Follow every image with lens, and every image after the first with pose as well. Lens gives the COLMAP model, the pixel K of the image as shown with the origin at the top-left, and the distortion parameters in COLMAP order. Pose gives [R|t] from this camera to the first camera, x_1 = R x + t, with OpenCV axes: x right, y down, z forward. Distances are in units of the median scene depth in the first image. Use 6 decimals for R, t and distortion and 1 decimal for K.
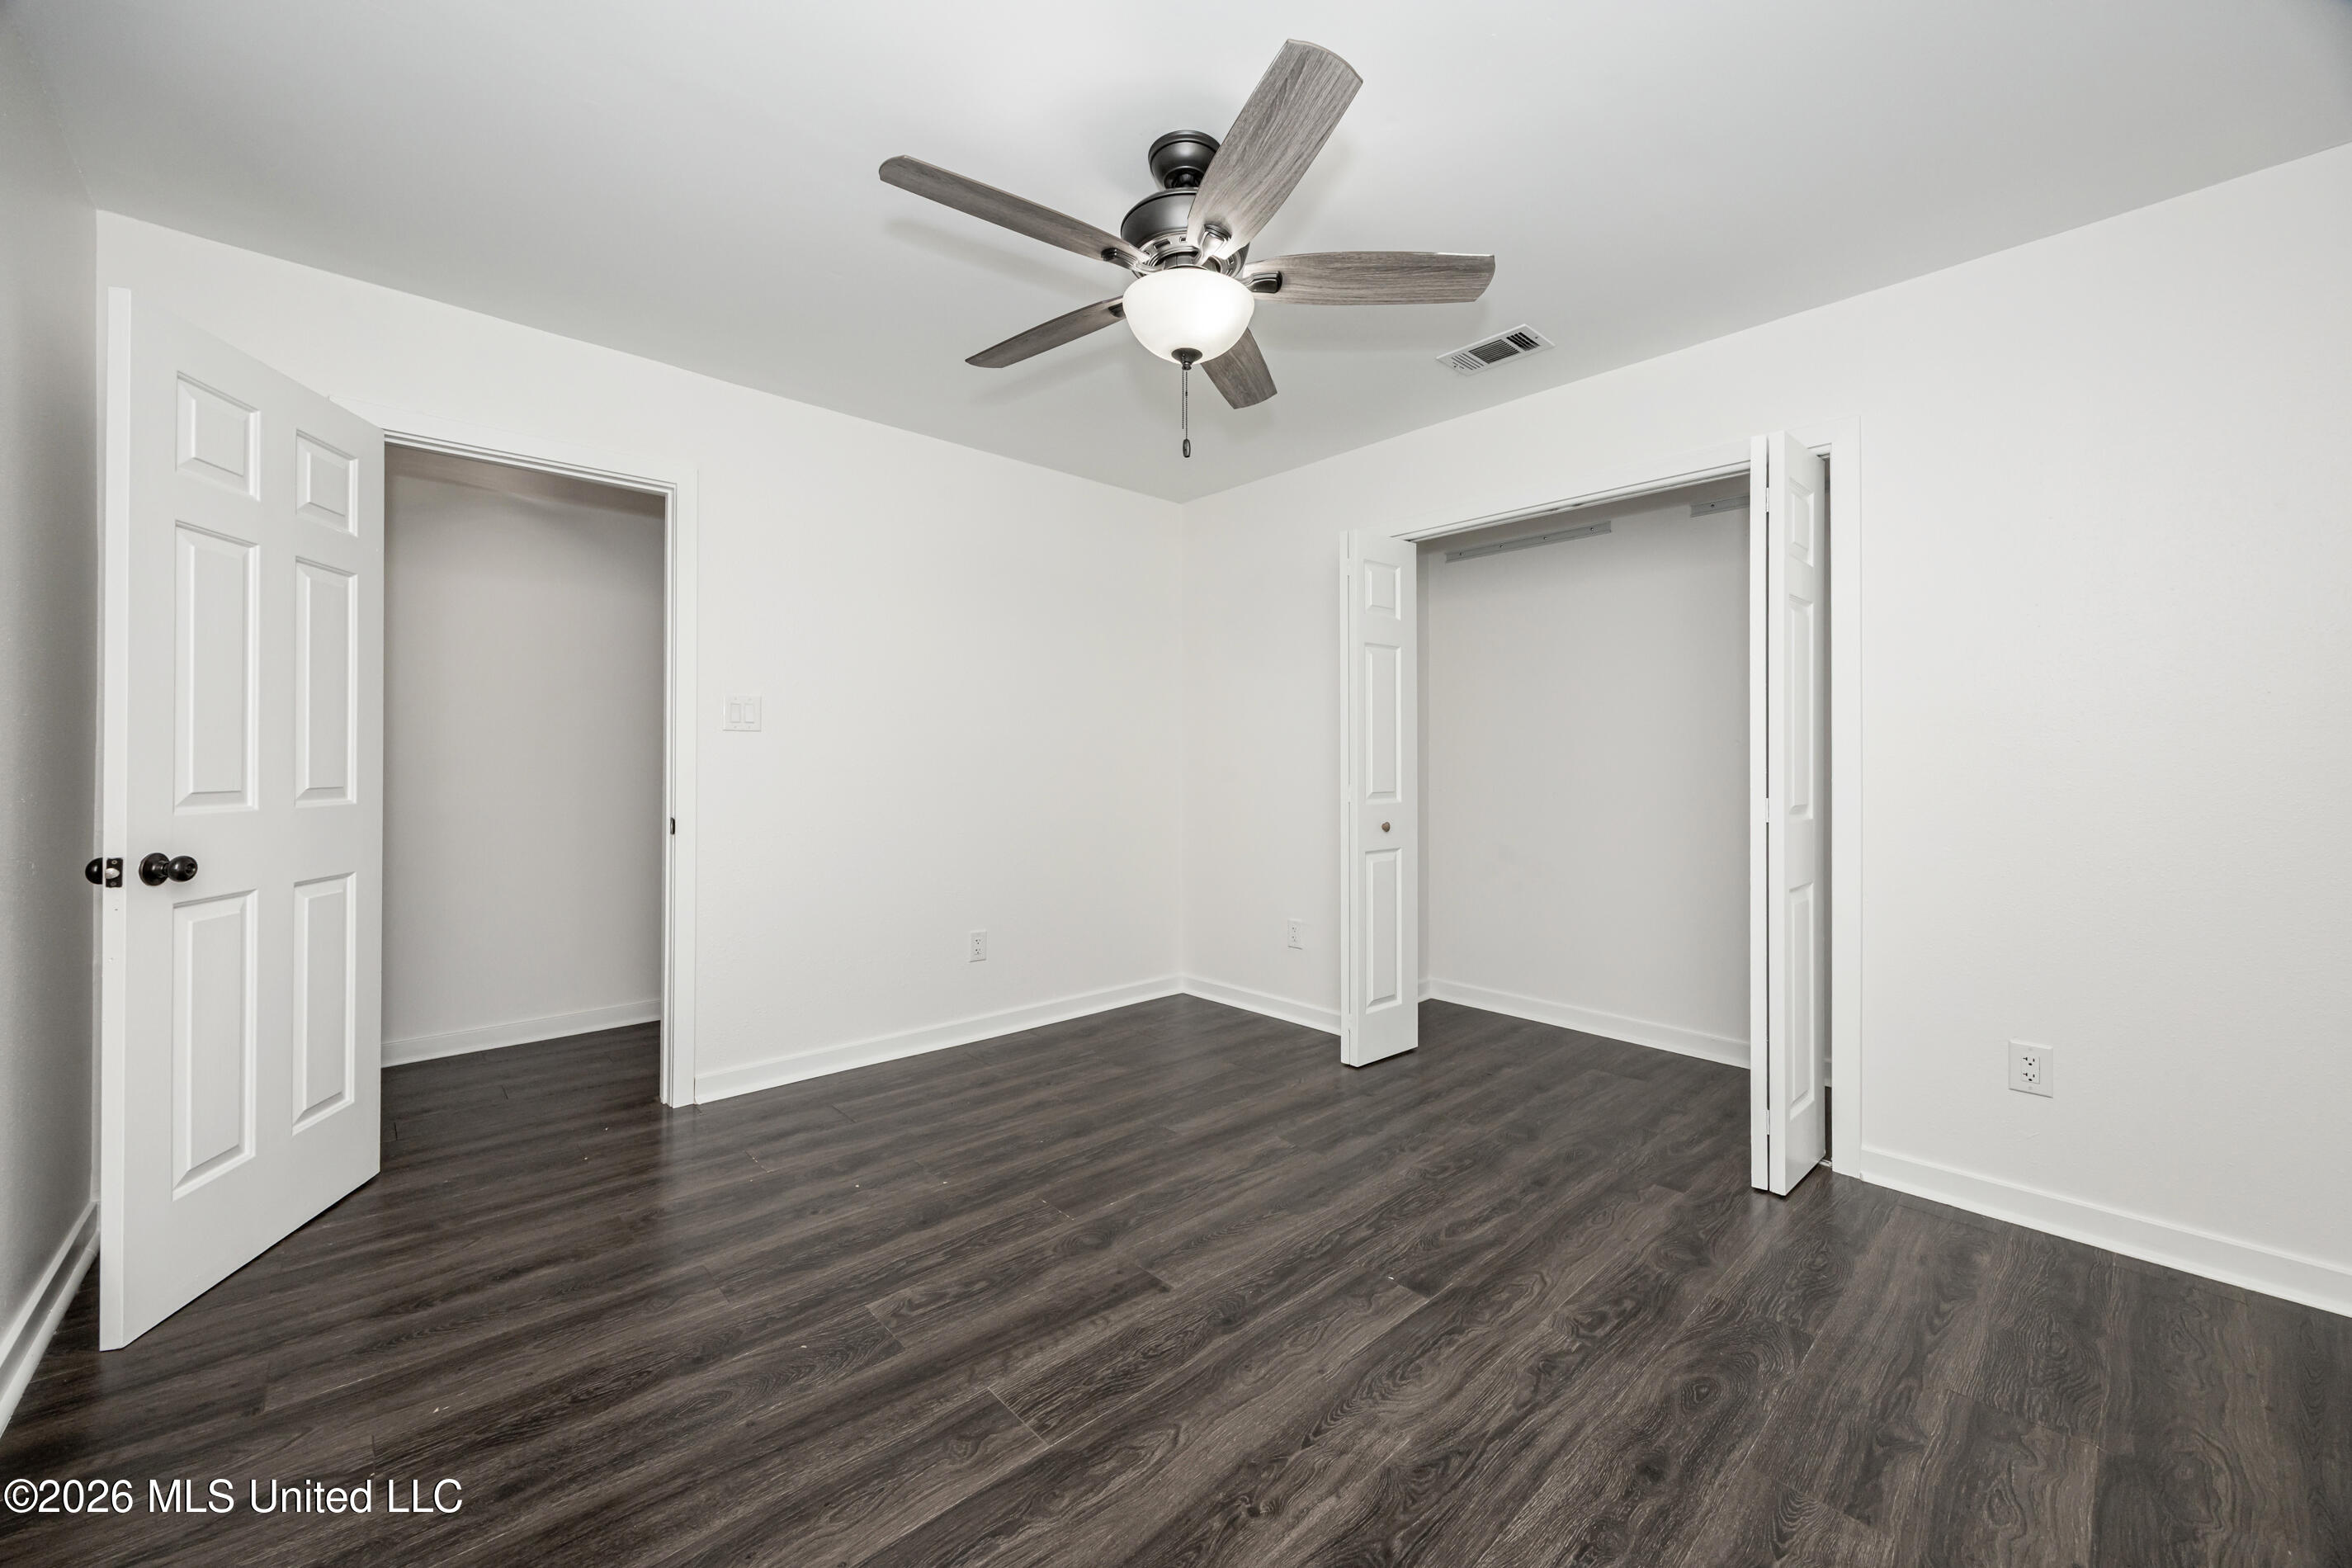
lens RADIAL K [[913.3, 0, 1176.7], [0, 913.3, 766.7], [0, 0, 1]] dist [0.001609, -0.001426]
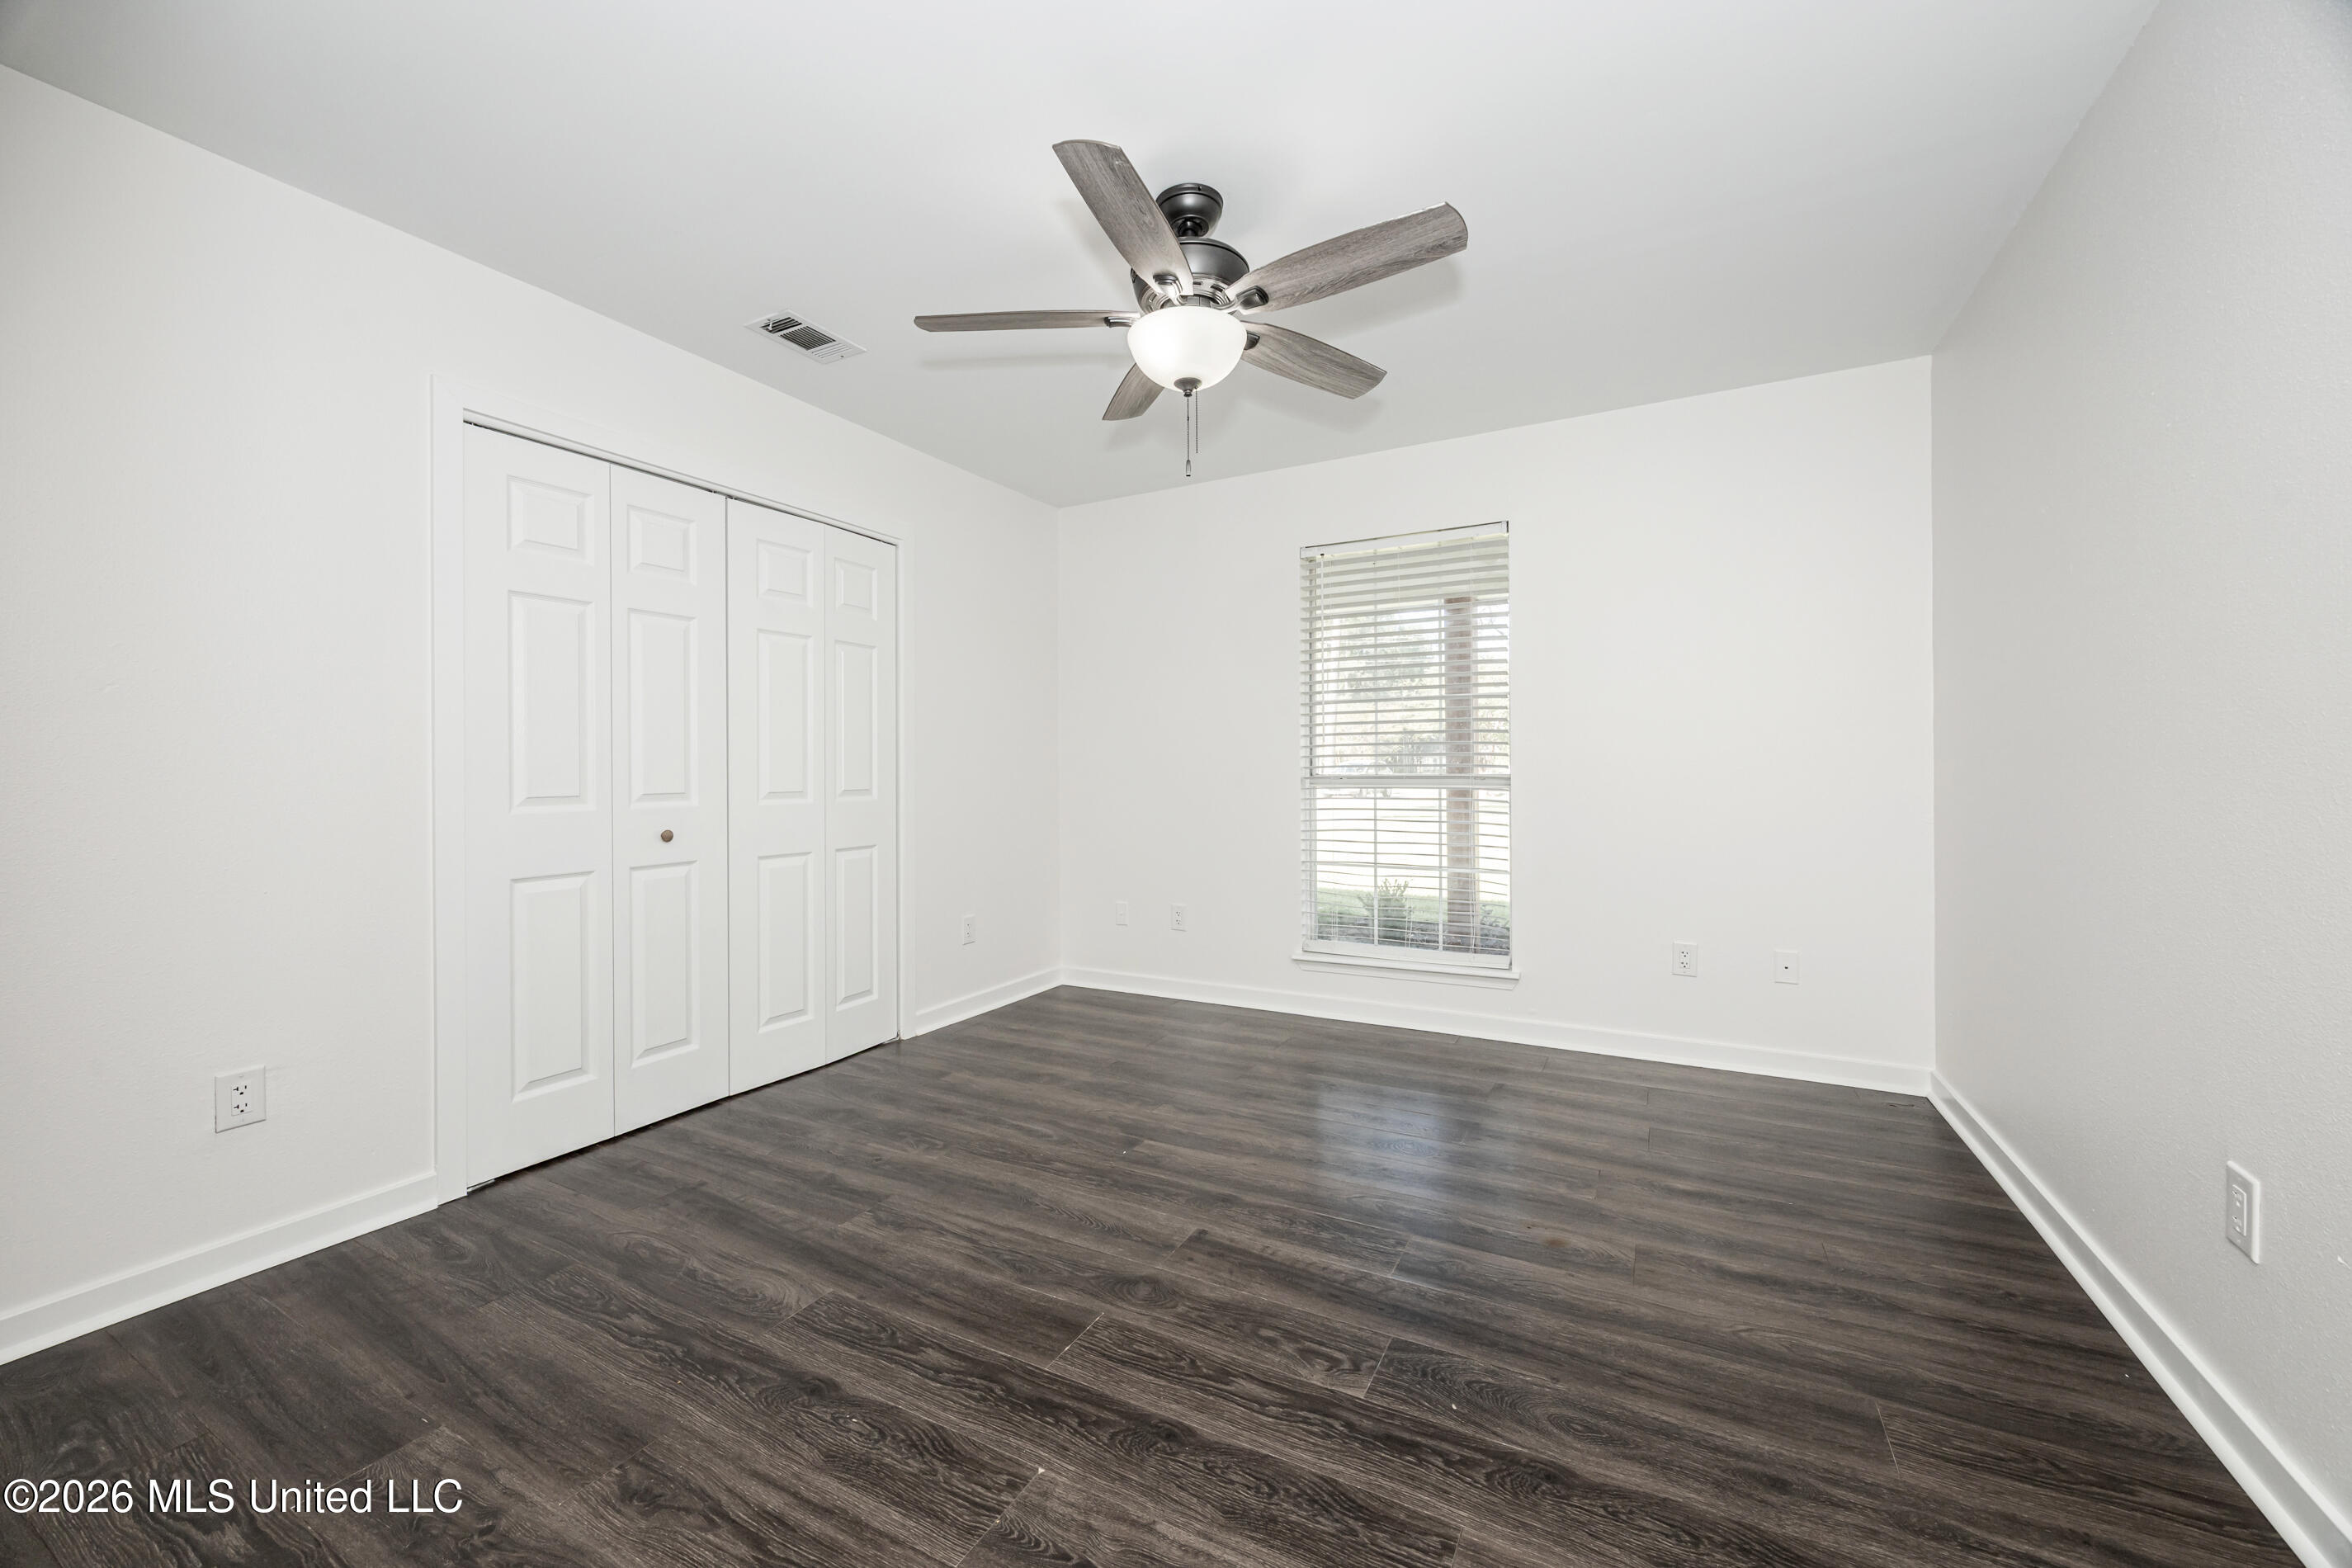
lens RADIAL K [[913.3, 0, 1180.1], [0, 913.3, 771.9], [0, 0, 1]] dist [0.001609, -0.001426]
pose [[-0.335679, -0.002561, 0.941973, -1.026566], [0.006092, 0.999969, 0.004890, 0.014215], [-0.941957, 0.007380, -0.335653, 1.376823]]
